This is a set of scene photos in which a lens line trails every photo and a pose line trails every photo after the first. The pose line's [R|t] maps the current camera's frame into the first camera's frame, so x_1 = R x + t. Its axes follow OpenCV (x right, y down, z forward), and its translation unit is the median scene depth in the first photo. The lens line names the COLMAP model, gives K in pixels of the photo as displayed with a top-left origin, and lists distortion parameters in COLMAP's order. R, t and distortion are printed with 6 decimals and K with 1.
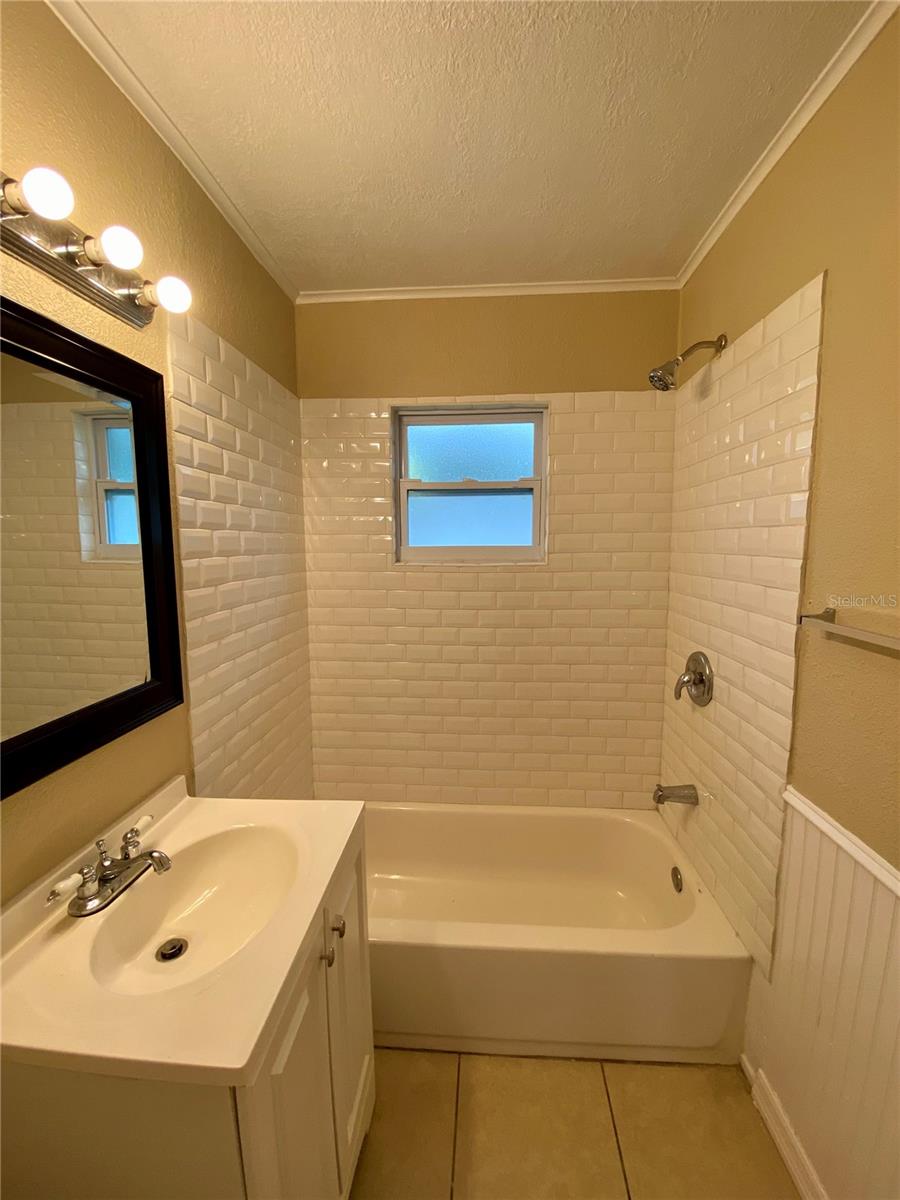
lens RADIAL K [[482.7, 0, 450.0], [0, 482.7, 600.0], [0, 0, 1]] dist [0.023540, -0.025192]
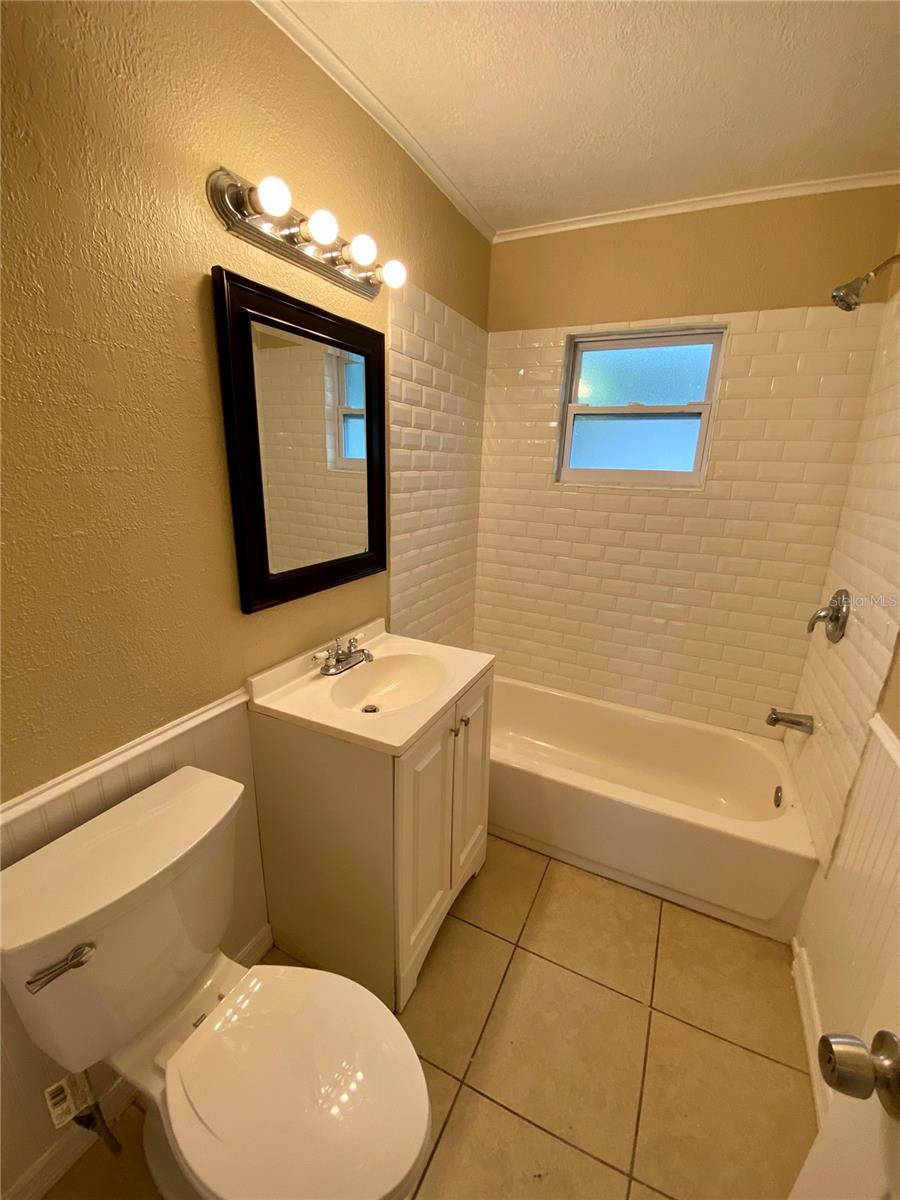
lens RADIAL K [[485.0, 0, 456.2], [0, 485.0, 606.7], [0, 0, 1]] dist [0.031545, -0.026631]
pose [[0.926498, 0.140481, -0.349094, 0.163865], [-0.079941, 0.980005, 0.182208, 0.027773], [0.367710, -0.140908, 0.919203, -0.269565]]
